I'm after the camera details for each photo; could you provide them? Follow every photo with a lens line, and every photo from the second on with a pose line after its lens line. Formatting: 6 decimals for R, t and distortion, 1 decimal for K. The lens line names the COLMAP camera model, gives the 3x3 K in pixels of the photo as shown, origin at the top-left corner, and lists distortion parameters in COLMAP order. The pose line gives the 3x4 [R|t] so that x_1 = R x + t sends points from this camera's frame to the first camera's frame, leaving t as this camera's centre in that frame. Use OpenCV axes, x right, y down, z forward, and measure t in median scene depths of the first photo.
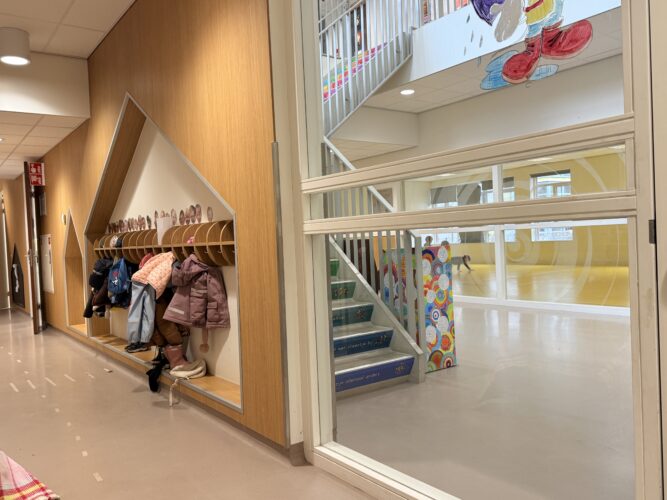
lens RADIAL K [[547.4, 0, 333.5], [0, 547.4, 250.0], [0, 0, 1]] dist [0.000657, -0.001437]
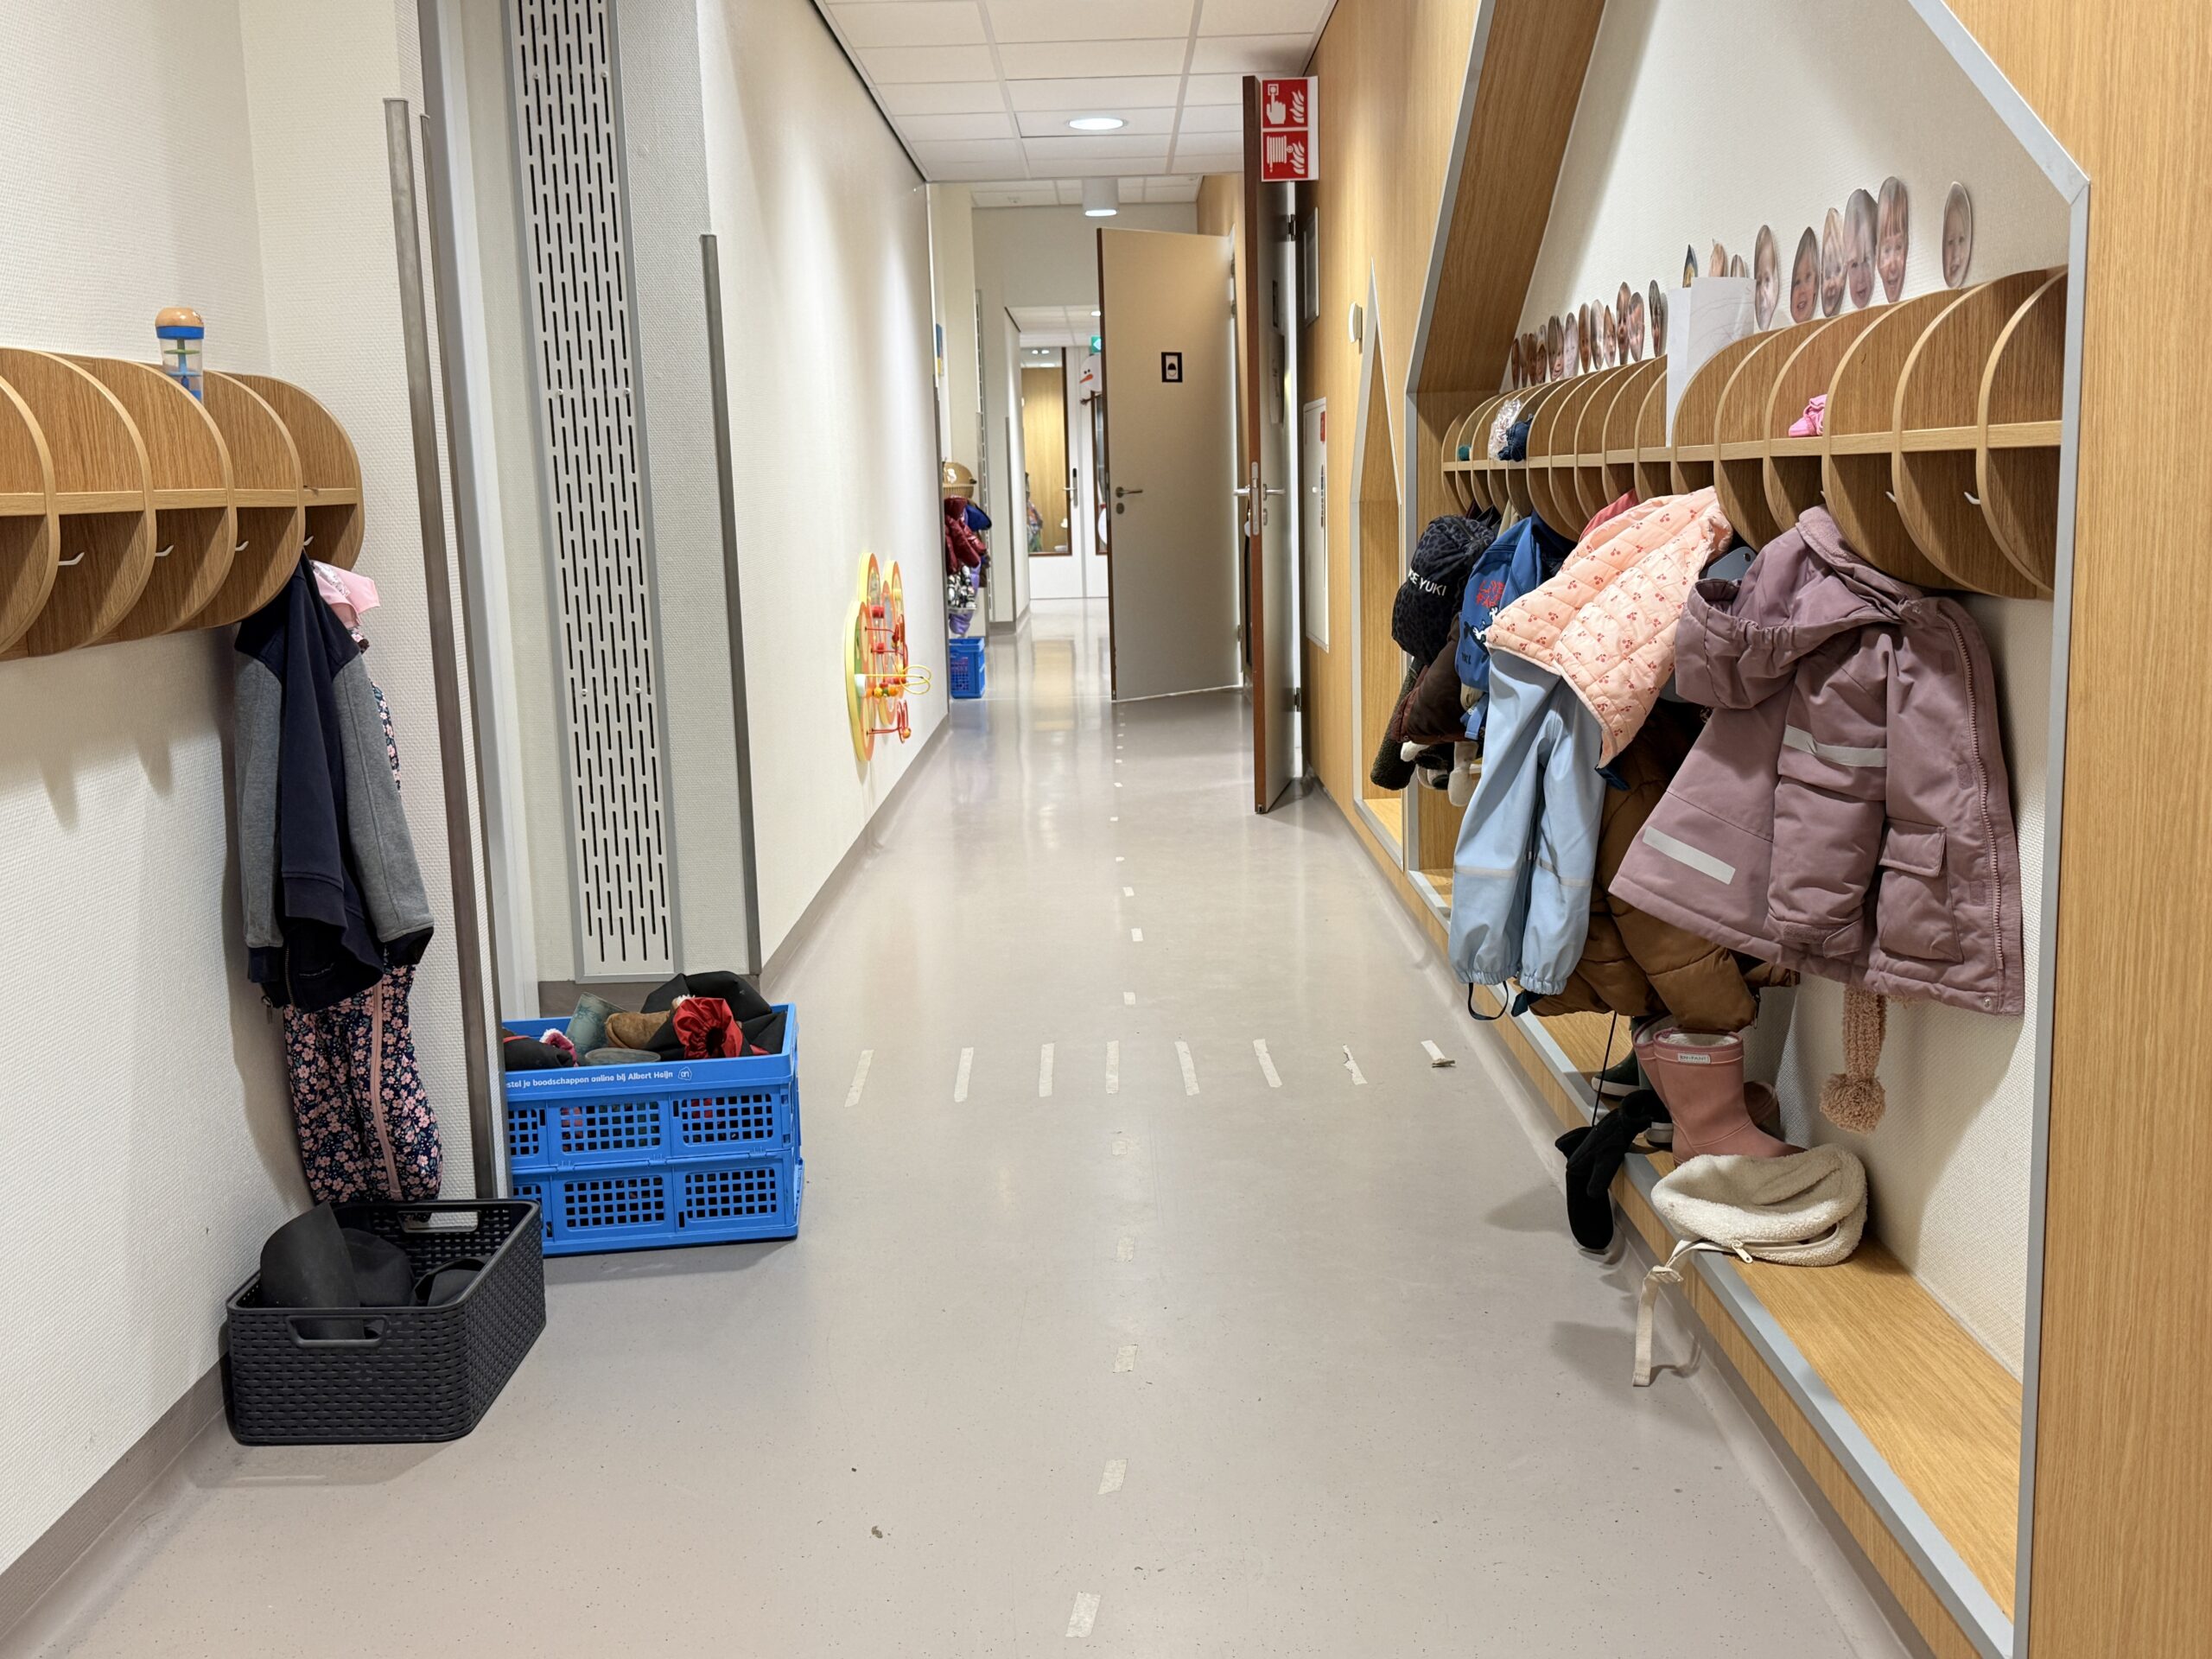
lens RADIAL K [[2182.0, 0, 1106.0], [0, 2182.0, 829.5], [0, 0, 1]] dist [0.075694, -0.009601]
pose [[0.799111, 0.111148, -0.590819, -0.036517], [-0.013354, 0.985800, 0.167392, -0.004149], [0.601035, -0.125875, 0.789248, 0.350779]]
